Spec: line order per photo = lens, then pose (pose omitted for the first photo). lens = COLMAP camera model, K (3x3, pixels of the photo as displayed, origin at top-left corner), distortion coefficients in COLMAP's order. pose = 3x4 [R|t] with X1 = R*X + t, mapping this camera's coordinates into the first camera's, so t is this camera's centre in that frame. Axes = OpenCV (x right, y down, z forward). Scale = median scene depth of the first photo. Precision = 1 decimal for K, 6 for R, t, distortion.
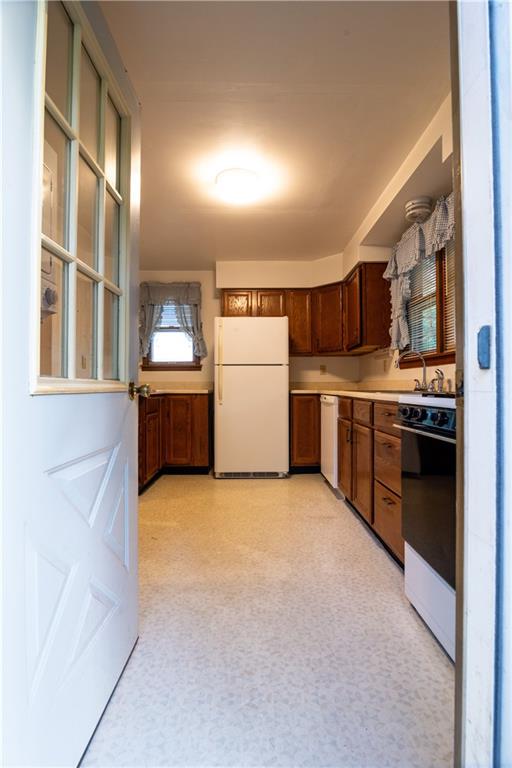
lens RADIAL K [[386.3, 0, 255.9], [0, 386.3, 382.7], [0, 0, 1]] dist [0.000178, 0.000000]
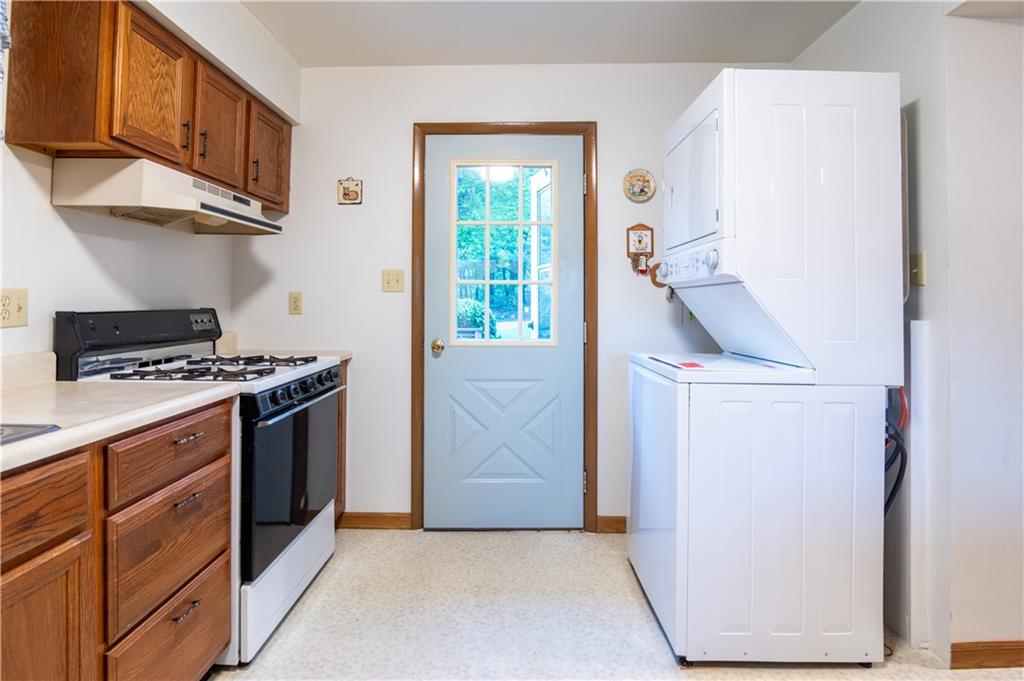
lens RADIAL K [[515.1, 0, 513.3], [0, 515.1, 340.2], [0, 0, 1]] dist [0.000178, 0.000000]
pose [[-0.999935, -0.001802, 0.011243, -0.129480], [-0.002048, 0.999758, -0.021903, -0.009850], [-0.011200, -0.021925, -0.999697, 2.403808]]
